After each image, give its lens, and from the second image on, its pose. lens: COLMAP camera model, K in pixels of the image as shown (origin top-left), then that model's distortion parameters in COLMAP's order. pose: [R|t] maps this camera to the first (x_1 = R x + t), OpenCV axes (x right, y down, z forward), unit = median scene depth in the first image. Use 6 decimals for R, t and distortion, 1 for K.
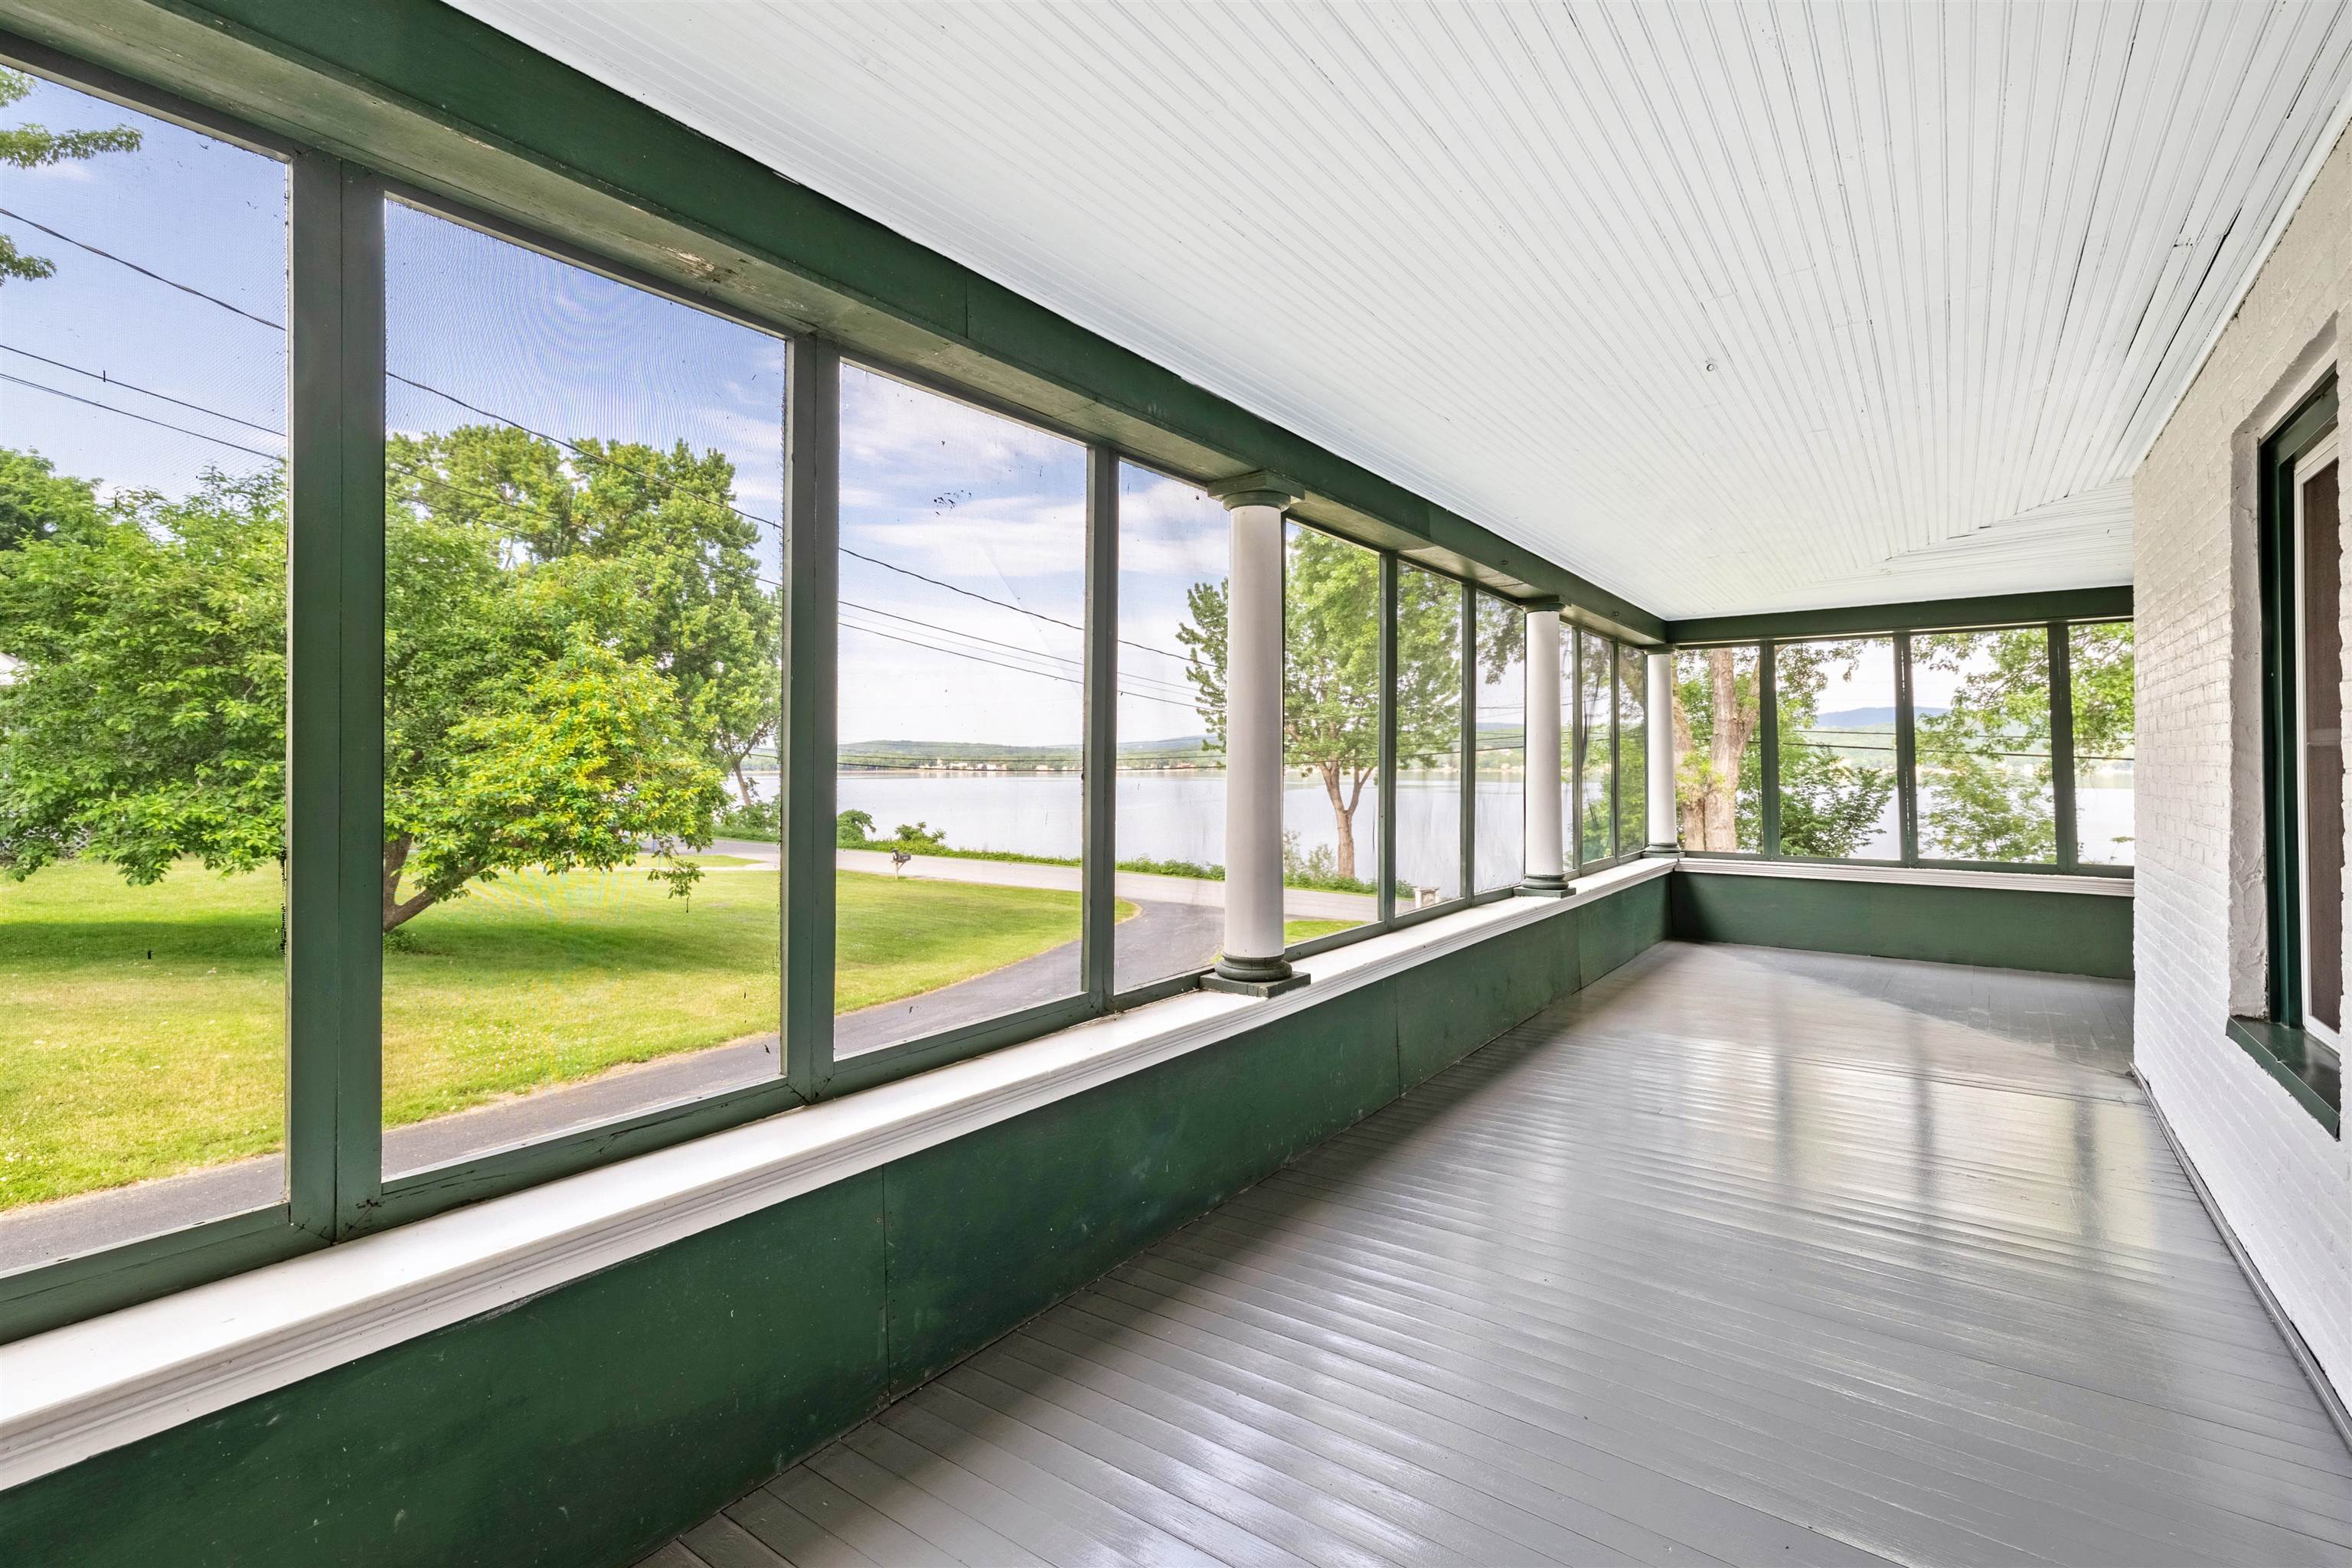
lens RADIAL K [[1027.6, 0, 1171.1], [0, 1027.6, 727.4], [0, 0, 1]] dist [-0.000150, 0.000139]
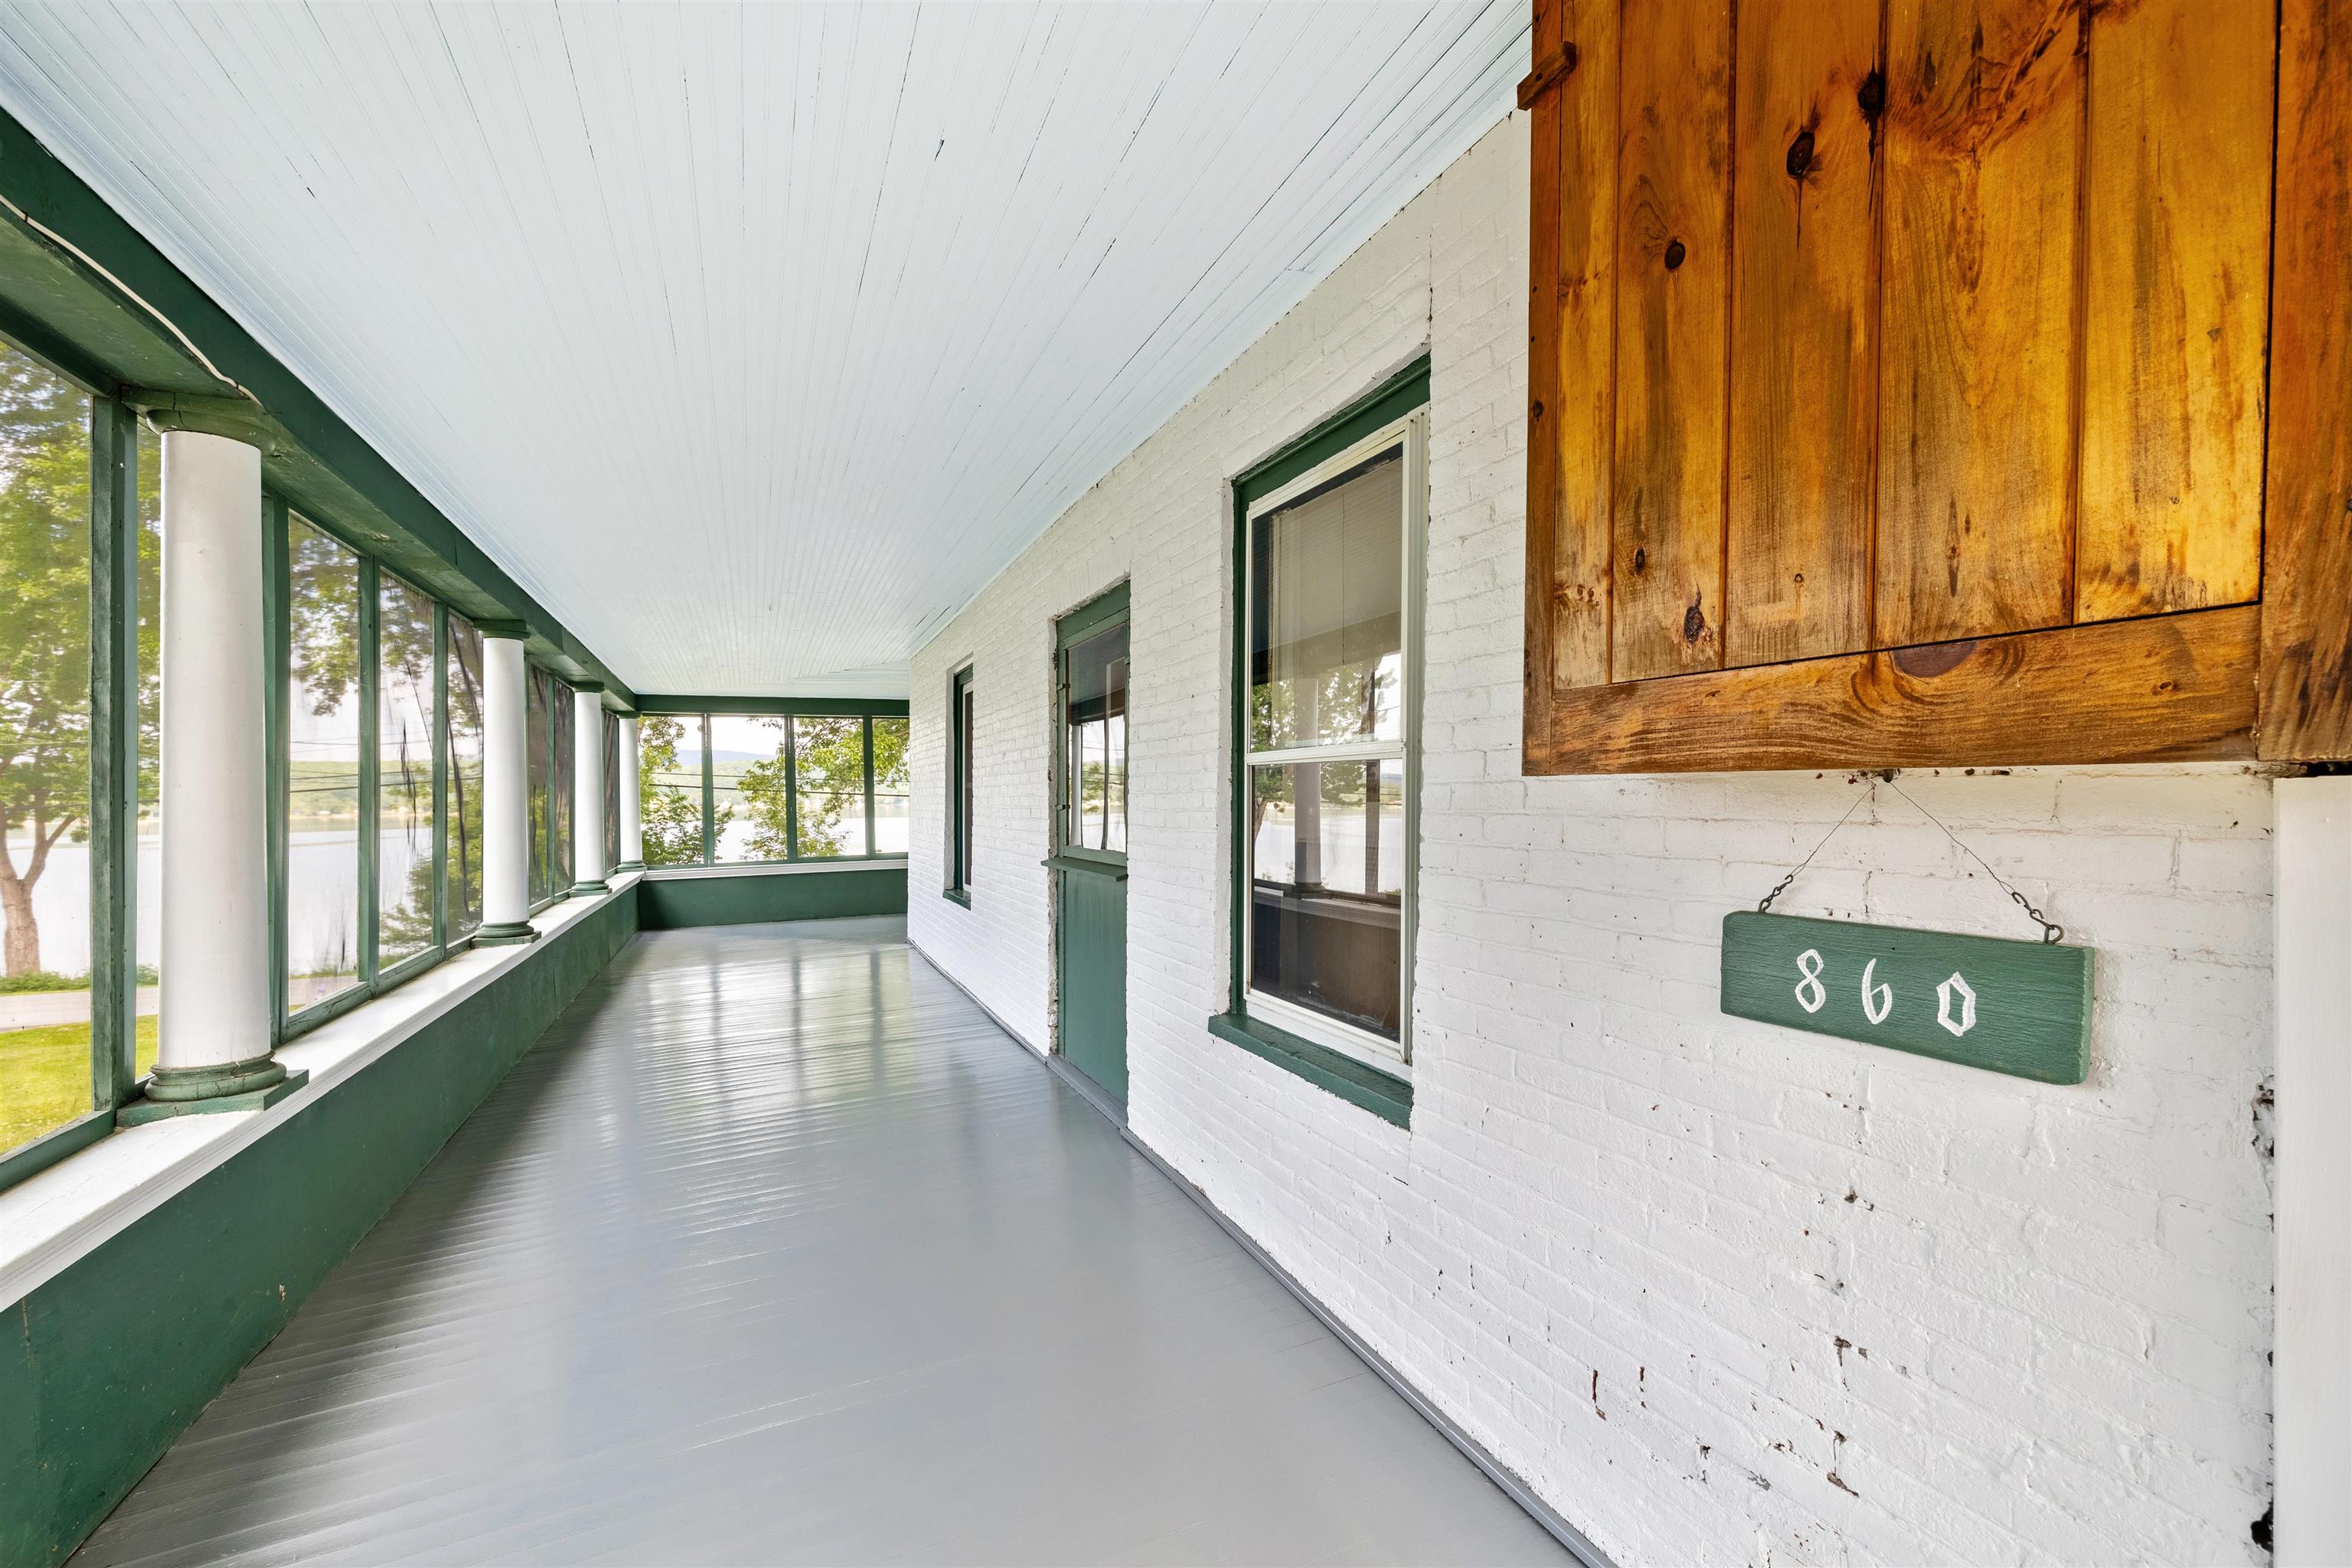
lens RADIAL K [[990.0, 0, 1176.0], [0, 990.0, 784.0], [0, 0, 1]] dist [0.000528, 0.000077]
pose [[0.501998, -0.000577, 0.864868, -0.286940], [-0.013129, 0.999879, 0.008288, -0.007611], [-0.864769, -0.015515, 0.501930, -0.260102]]
